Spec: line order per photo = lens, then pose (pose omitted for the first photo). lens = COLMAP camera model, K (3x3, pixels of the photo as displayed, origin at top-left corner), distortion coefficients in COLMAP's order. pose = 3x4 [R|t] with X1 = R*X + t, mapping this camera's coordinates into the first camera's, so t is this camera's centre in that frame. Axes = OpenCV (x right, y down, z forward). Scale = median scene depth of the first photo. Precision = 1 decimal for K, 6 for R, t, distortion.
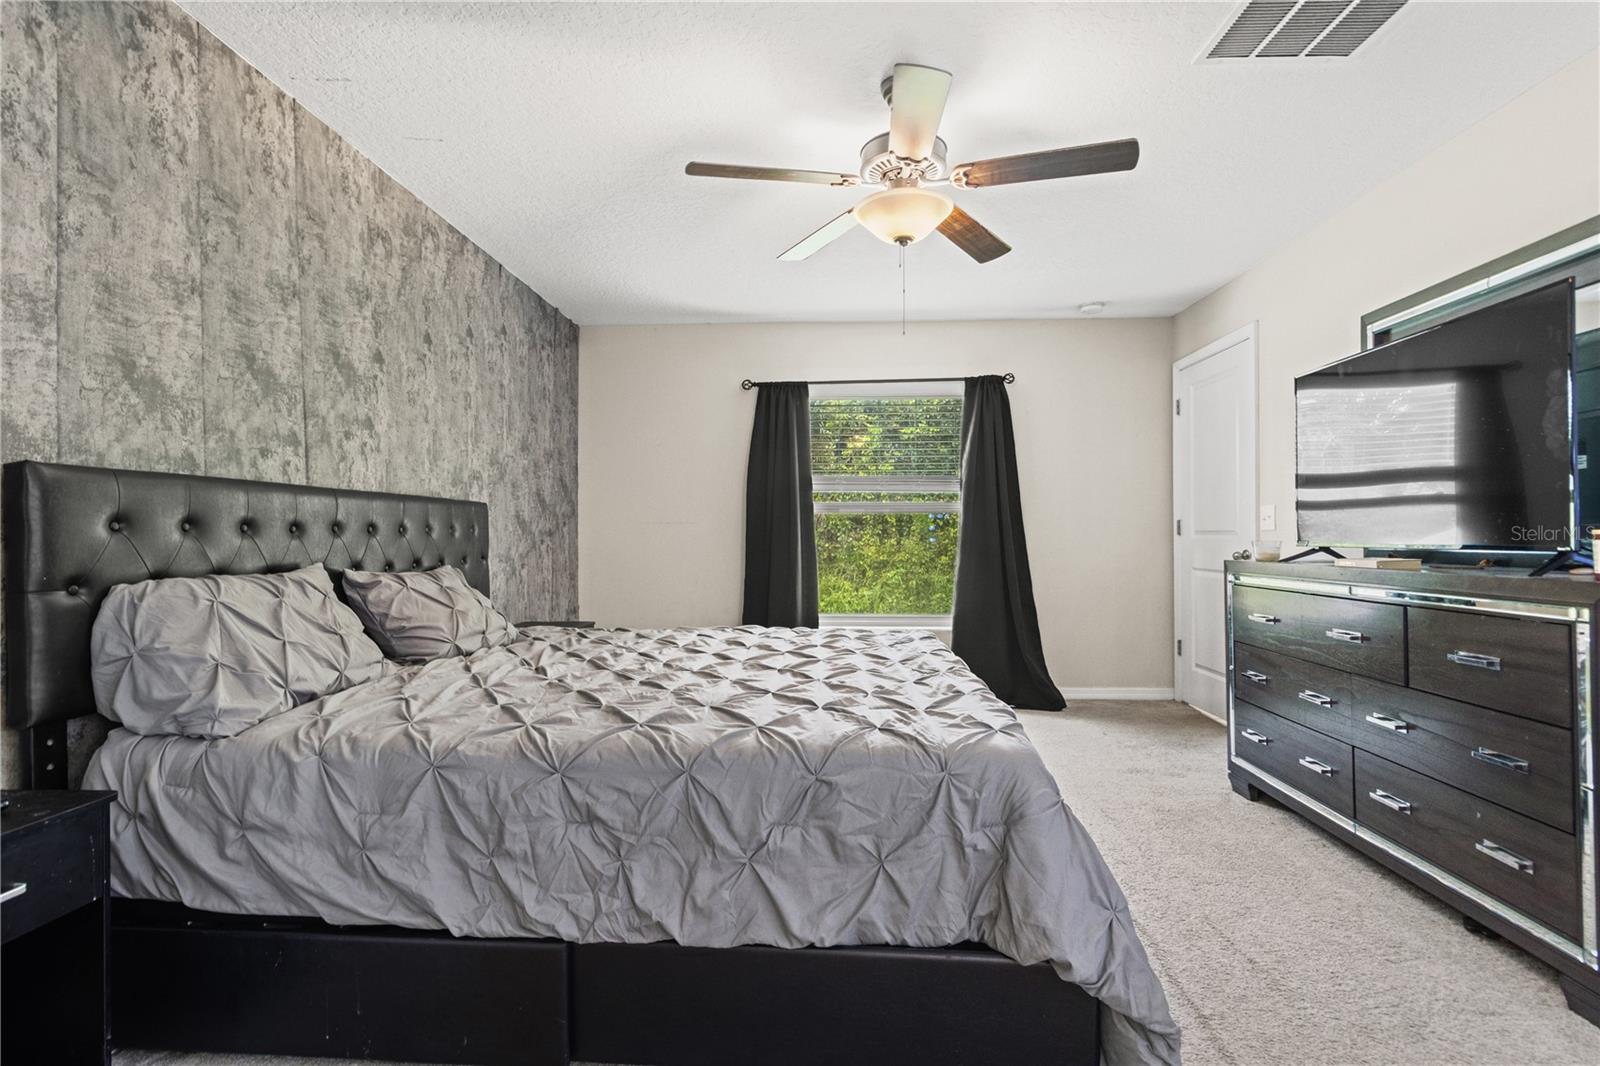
lens RADIAL K [[756.0, 0, 799.2], [0, 756.0, 540.1], [0, 0, 1]] dist [0.001832, 0.001587]
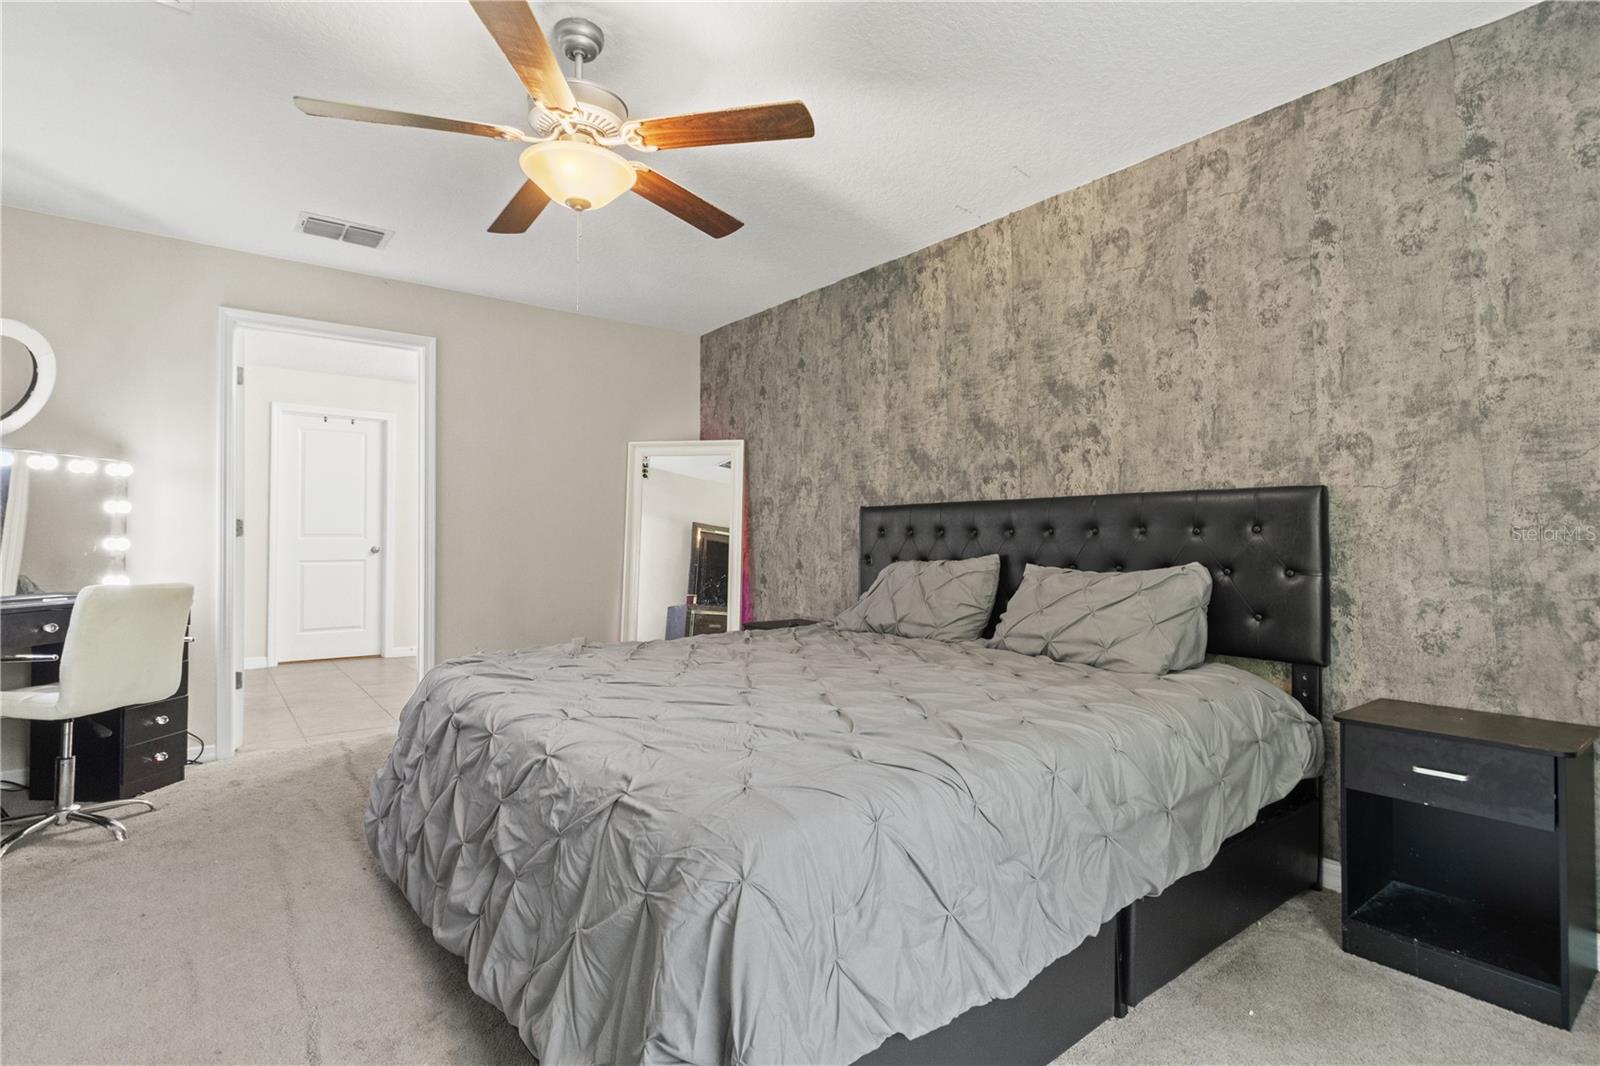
lens RADIAL K [[756.0, 0, 798.9], [0, 756.0, 526.9], [0, 0, 1]] dist [0.001832, 0.001587]
pose [[-0.744732, -0.003717, -0.667353, 0.521185], [0.001052, 0.999977, -0.006743, -0.015160], [0.667363, -0.005724, -0.744711, 1.781823]]
